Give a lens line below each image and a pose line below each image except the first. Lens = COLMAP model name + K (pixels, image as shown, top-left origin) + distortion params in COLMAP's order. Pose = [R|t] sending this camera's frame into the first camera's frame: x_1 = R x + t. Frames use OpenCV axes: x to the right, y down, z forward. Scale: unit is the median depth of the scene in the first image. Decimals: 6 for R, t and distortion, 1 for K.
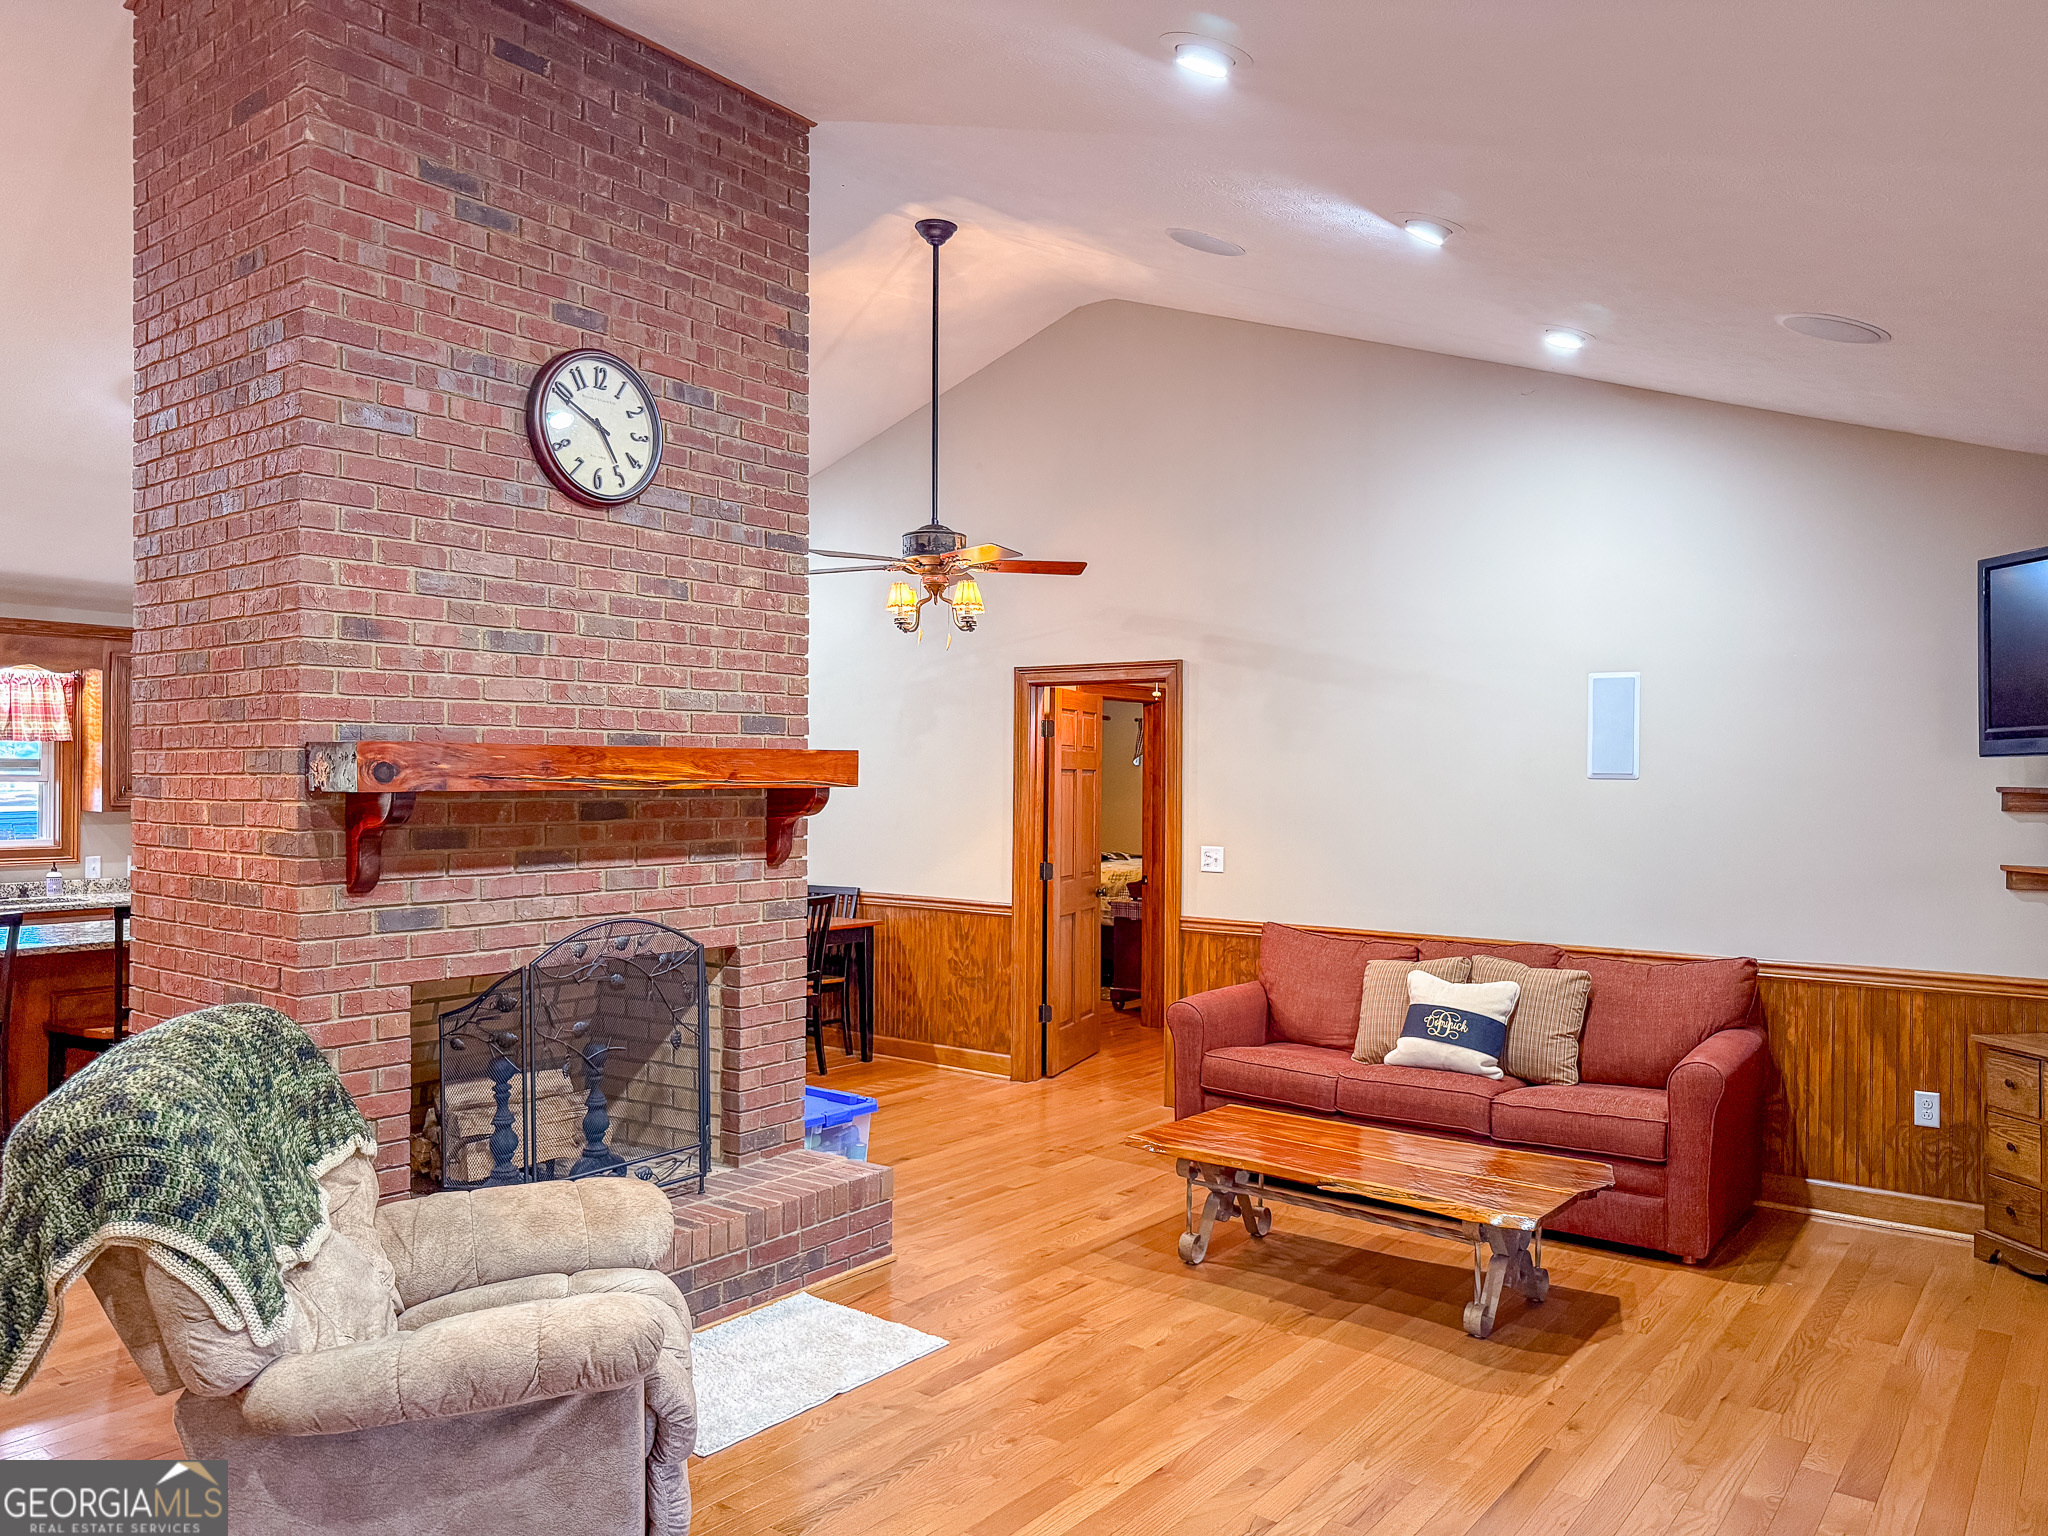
lens RADIAL K [[1454.0, 0, 1024.0], [0, 1454.0, 768.0], [0, 0, 1]] dist [-0.024937, -0.000550]
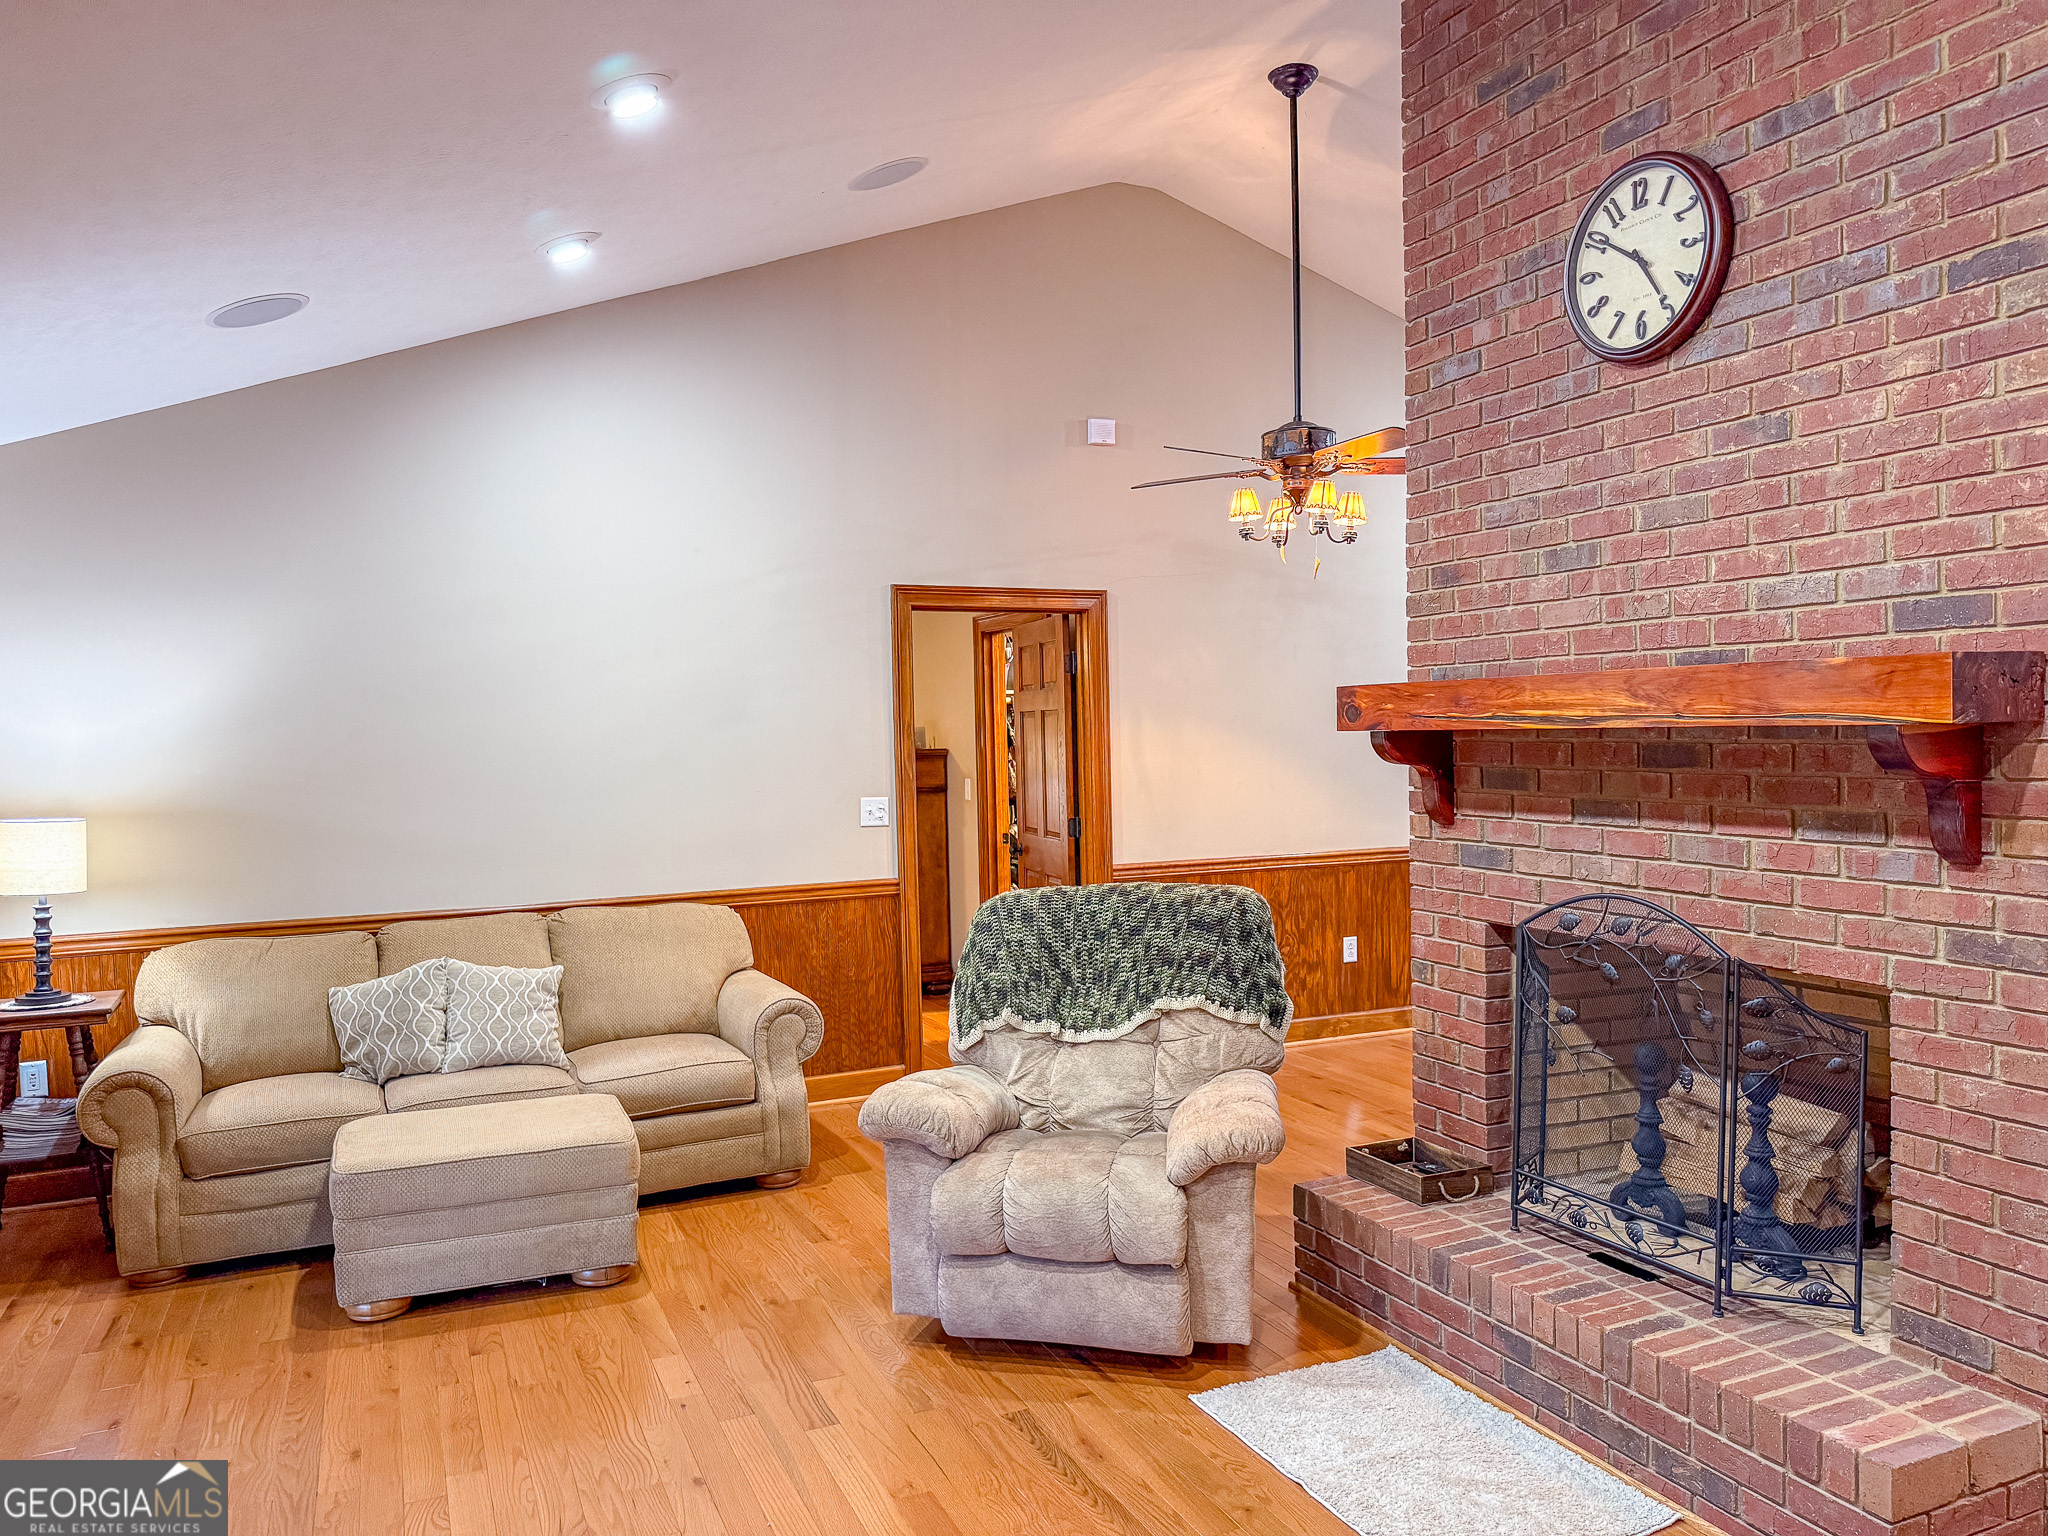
lens RADIAL K [[1454.0, 0, 1024.0], [0, 1454.0, 768.0], [0, 0, 1]] dist [-0.024937, -0.000550]
pose [[-0.482371, 0.032761, -0.875354, 0.547970], [0.023058, 0.999429, 0.024699, 0.009587], [0.875664, -0.008270, -0.482851, 1.085189]]
